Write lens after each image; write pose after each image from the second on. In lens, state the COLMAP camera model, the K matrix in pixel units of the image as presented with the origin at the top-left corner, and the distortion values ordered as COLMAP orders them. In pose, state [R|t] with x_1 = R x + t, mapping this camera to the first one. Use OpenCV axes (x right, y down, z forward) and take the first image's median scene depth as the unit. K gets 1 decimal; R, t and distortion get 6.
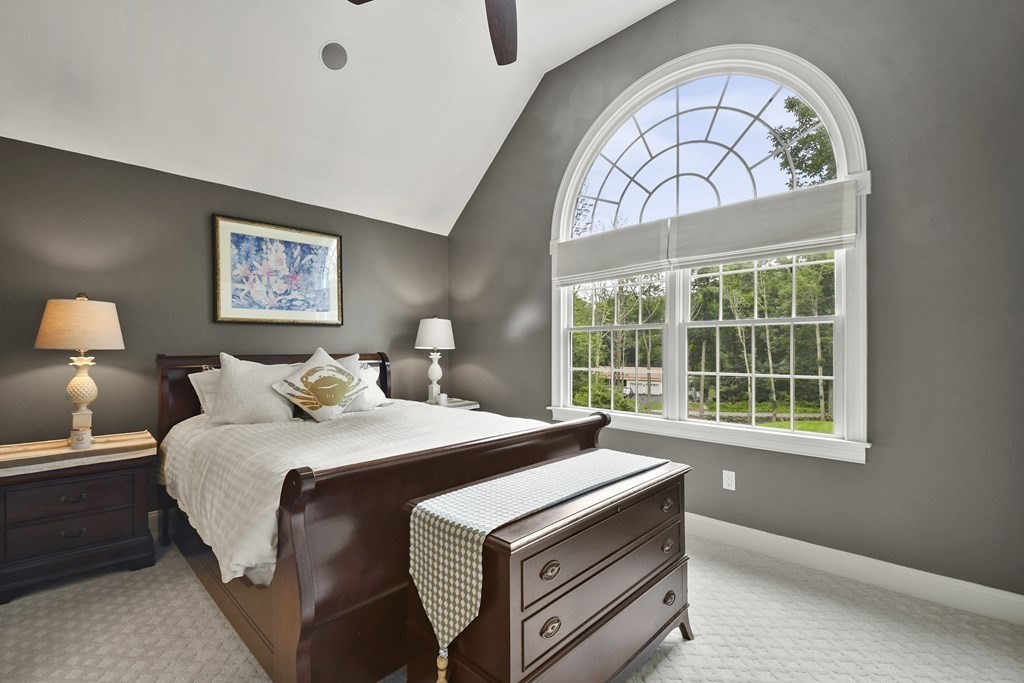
lens RADIAL K [[444.3, 0, 505.7], [0, 444.3, 348.2], [0, 0, 1]] dist [0.003809, 0.000082]
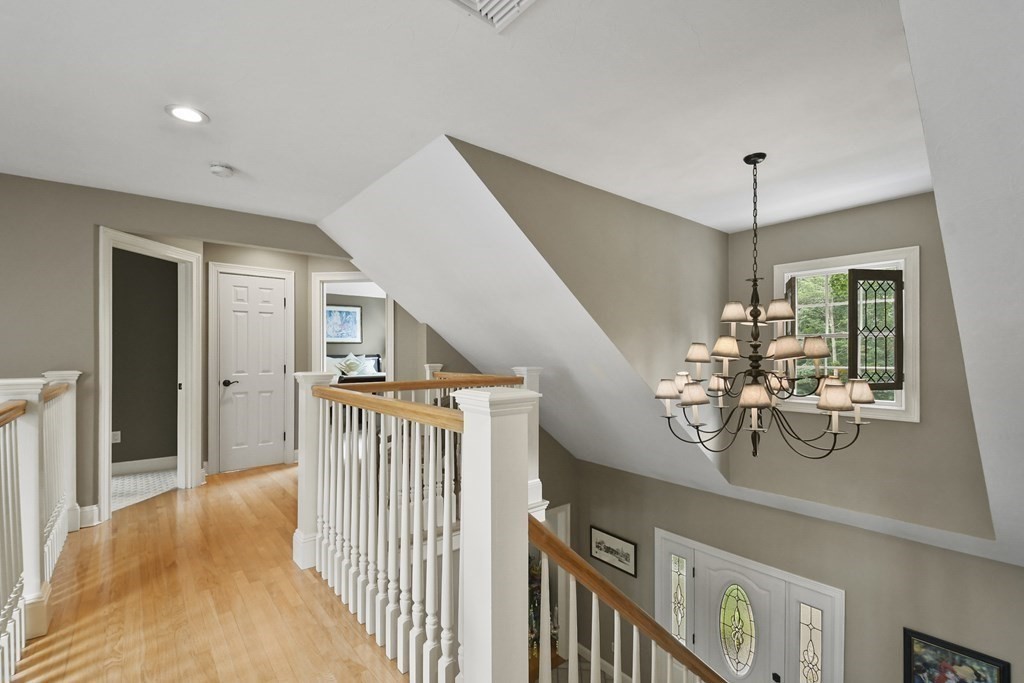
lens RADIAL K [[444.3, 0, 505.7], [0, 444.3, 348.2], [0, 0, 1]] dist [0.003809, 0.000082]
pose [[0.994388, -0.000881, -0.105791, 0.749944], [0.000184, 0.999978, -0.006598, -0.009540], [0.105794, 0.006541, 0.994367, -1.491959]]
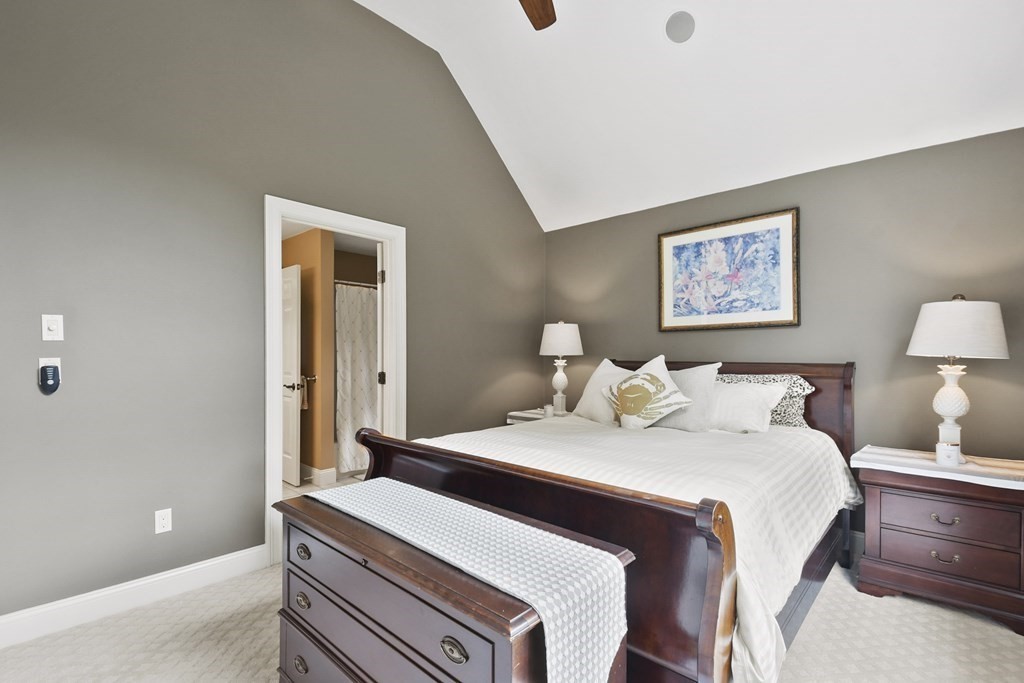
lens RADIAL K [[477.7, 0, 508.5], [0, 477.7, 351.6], [0, 0, 1]] dist [-0.000465, -0.000068]
pose [[0.010357, -0.005646, -0.999930, 0.492868], [-0.004478, 0.999974, -0.005693, -0.000103], [0.999936, 0.004537, 0.010331, 0.565757]]
